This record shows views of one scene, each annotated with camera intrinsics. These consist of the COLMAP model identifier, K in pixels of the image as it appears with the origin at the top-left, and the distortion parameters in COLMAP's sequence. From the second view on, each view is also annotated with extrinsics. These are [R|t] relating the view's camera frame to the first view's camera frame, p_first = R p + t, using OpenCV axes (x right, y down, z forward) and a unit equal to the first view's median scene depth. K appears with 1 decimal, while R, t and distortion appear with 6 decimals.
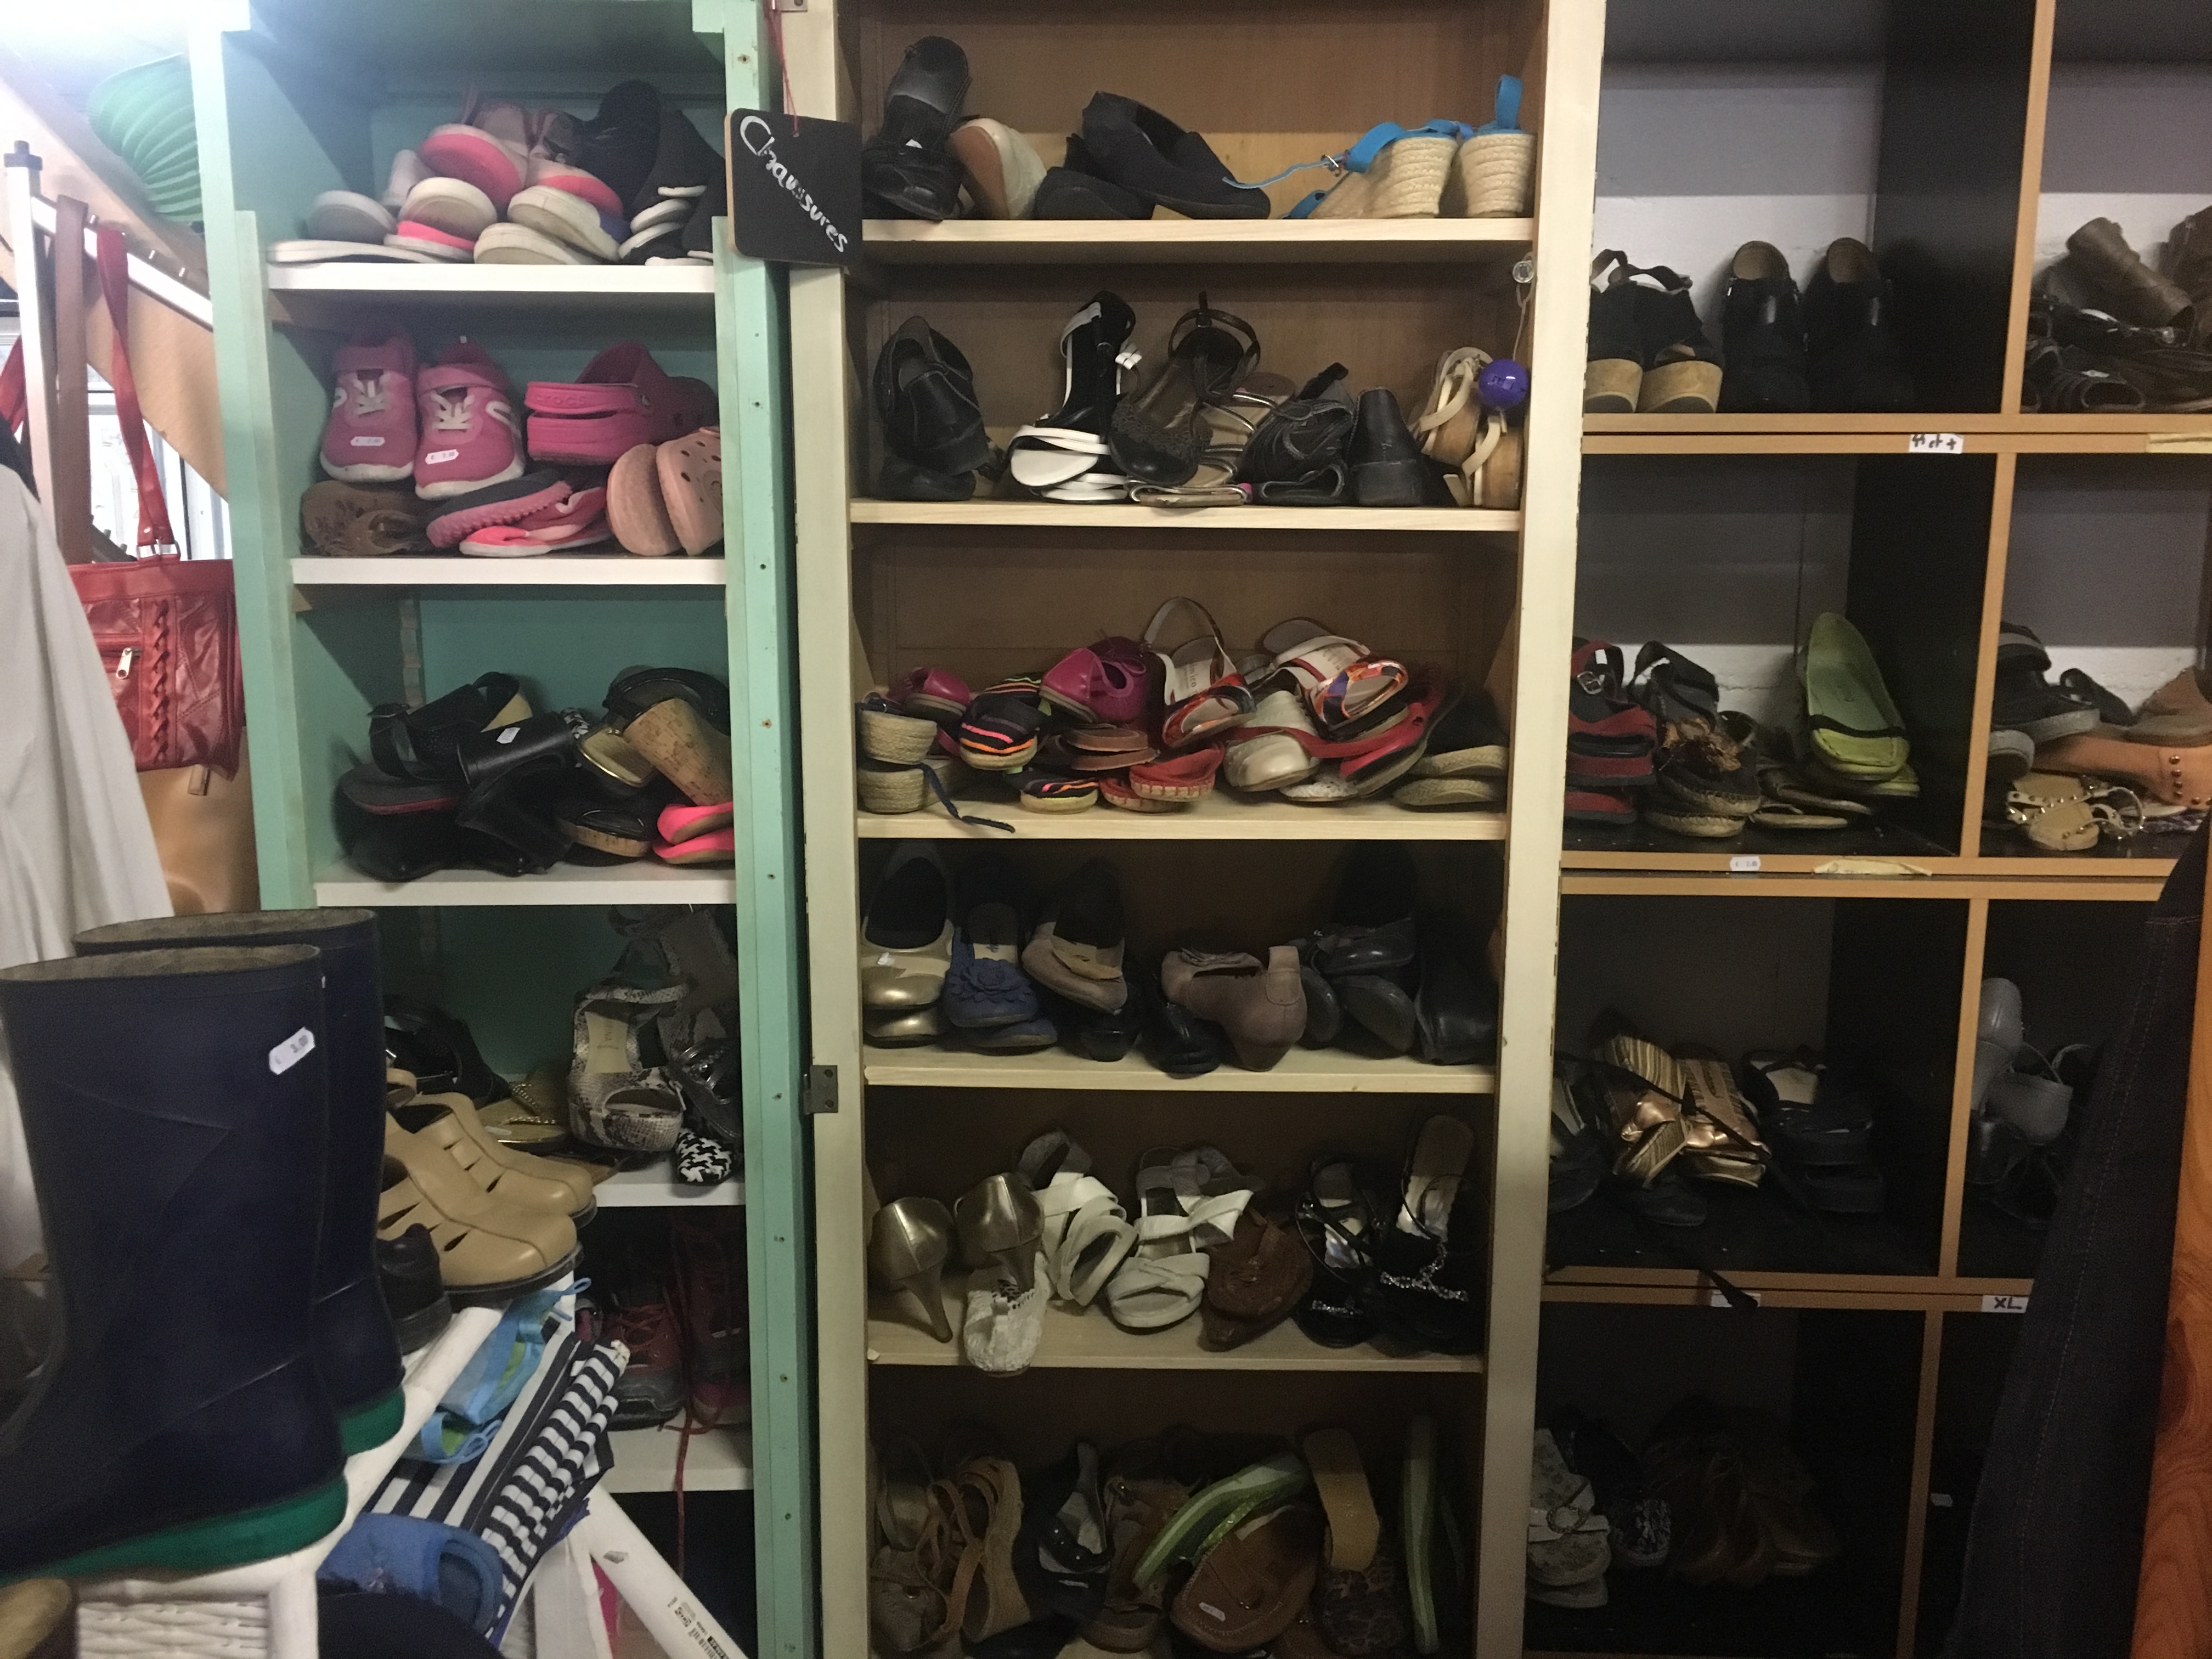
lens RADIAL K [[1891.4, 0, 1113.1], [0, 1891.4, 830.3], [0, 0, 1]] dist [0.013241, -0.011952]
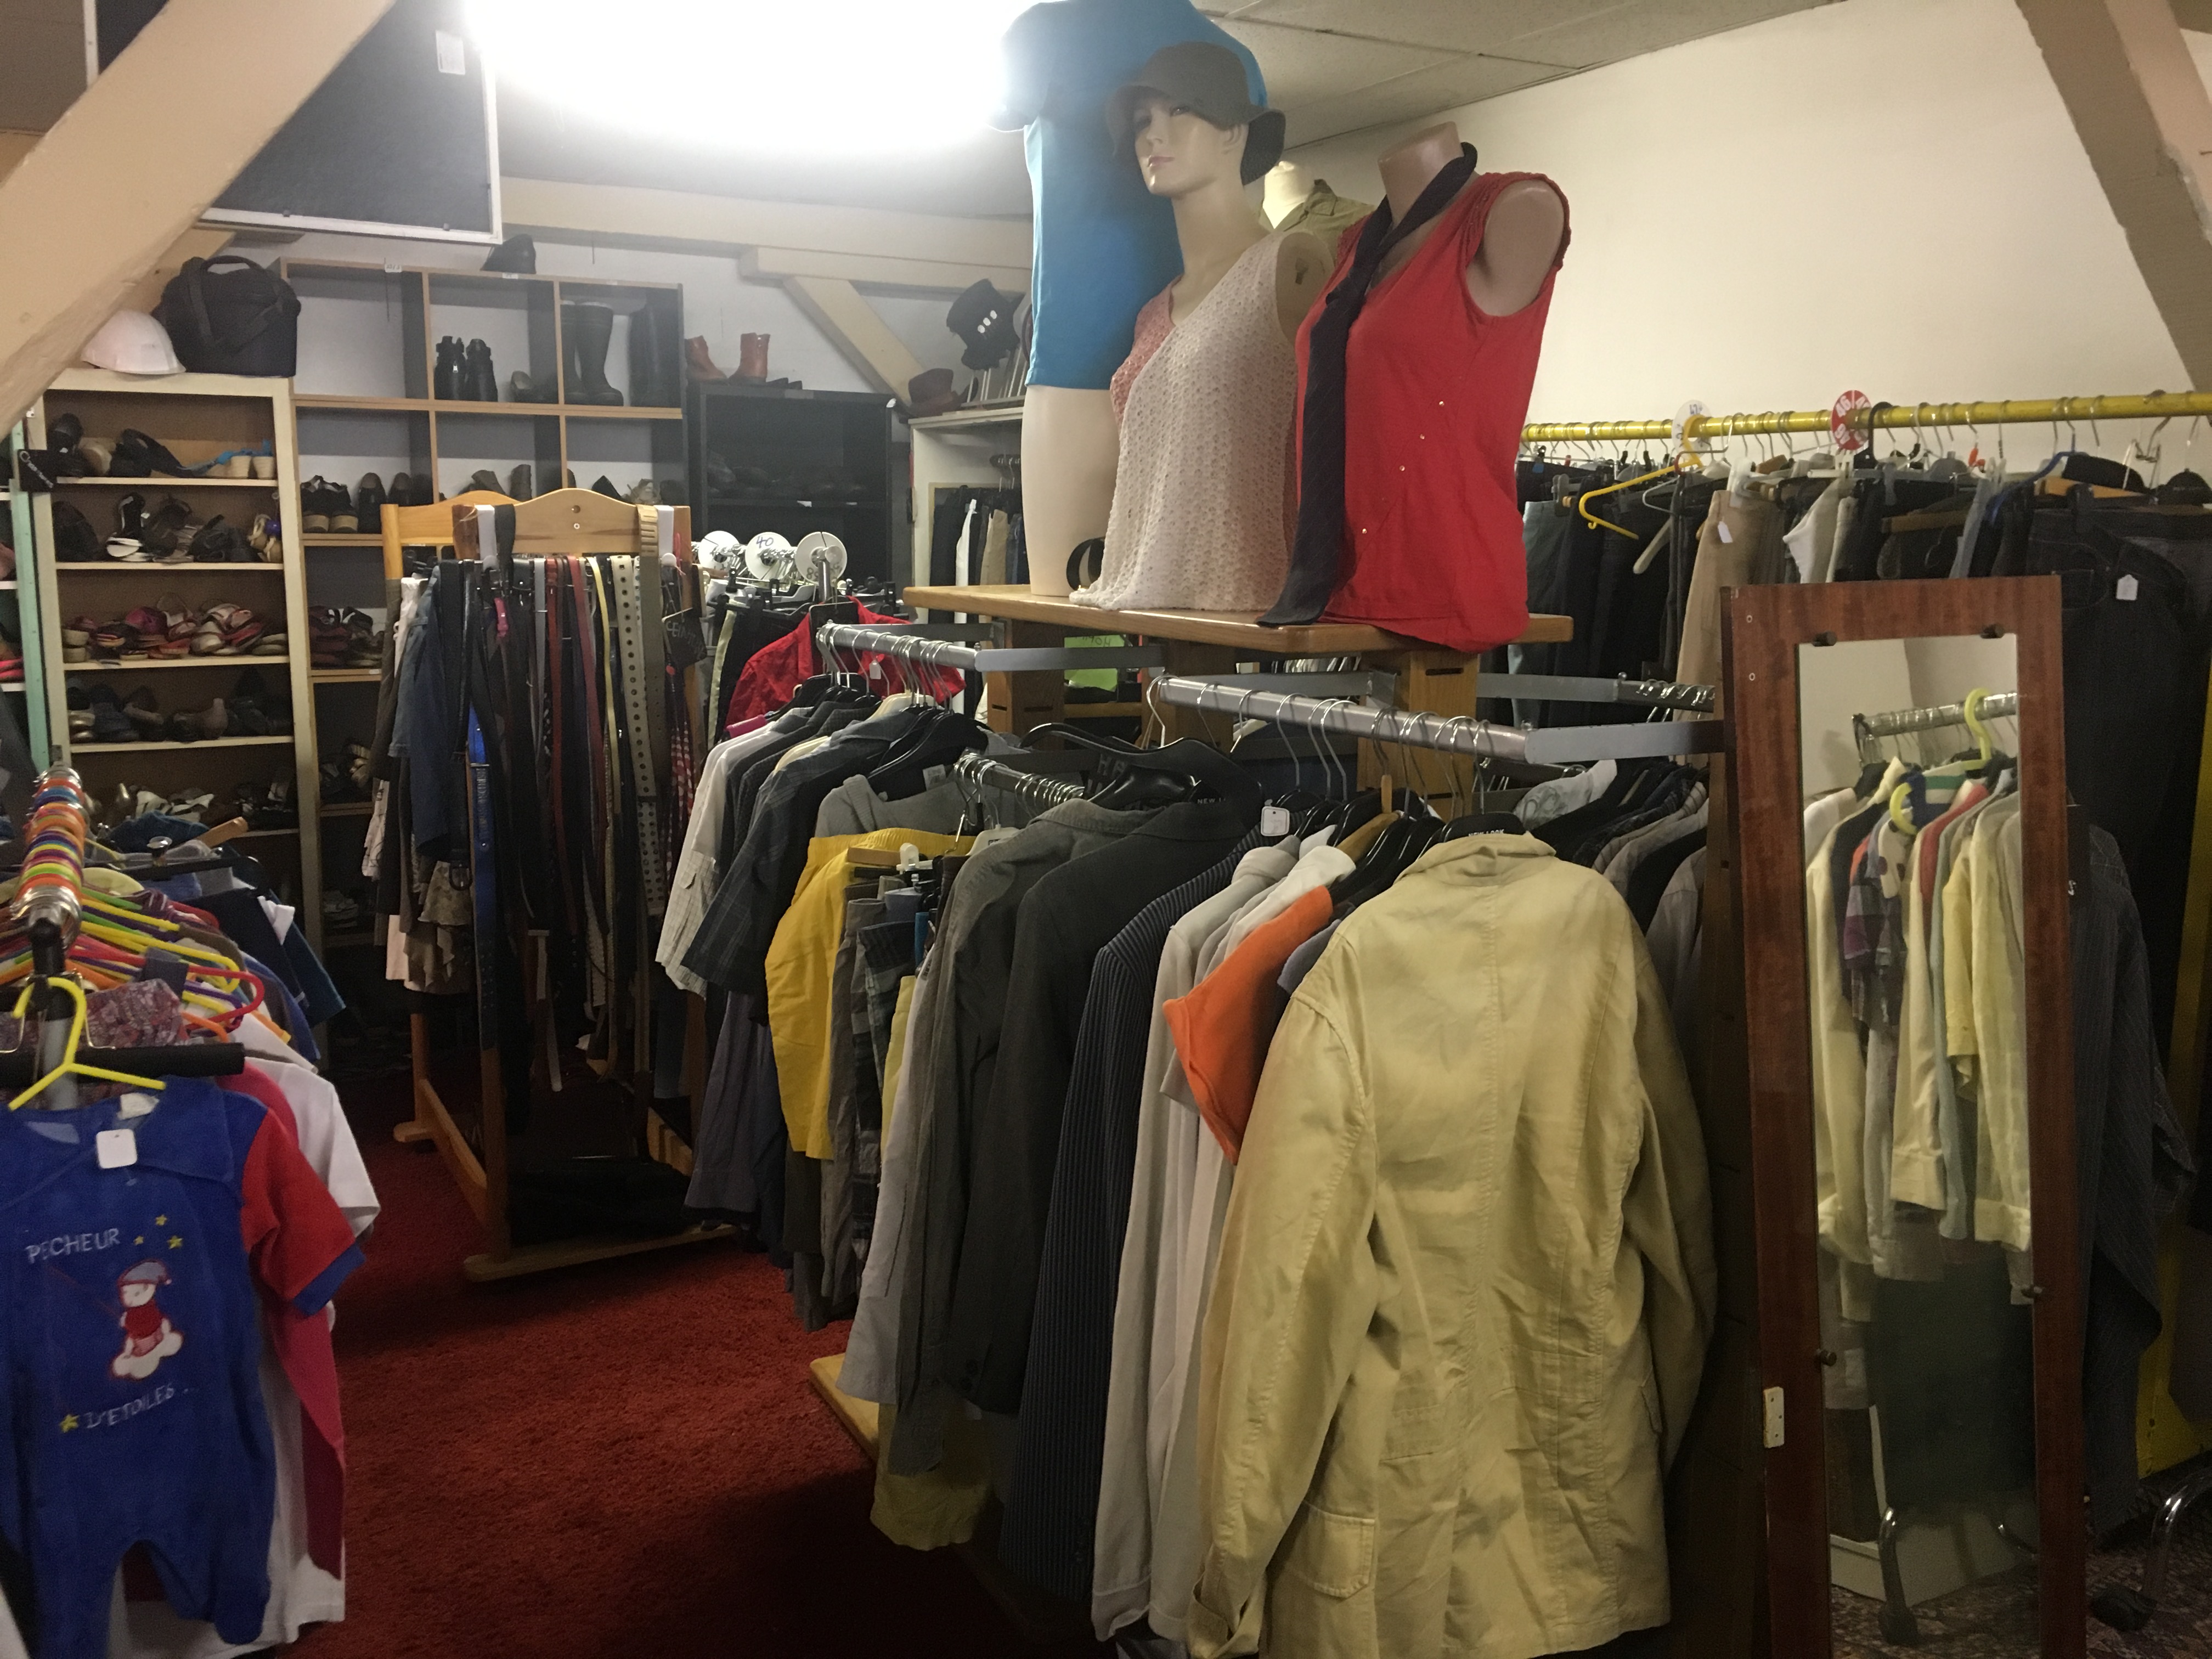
lens RADIAL K [[1891.4, 0, 1110.0], [0, 1891.4, 811.7], [0, 0, 1]] dist [0.013241, -0.011952]
pose [[0.859371, -0.076784, 0.505555, -0.247890], [0.090970, 0.995848, -0.003386, 0.397187], [-0.503196, 0.048900, 0.862788, -2.507525]]
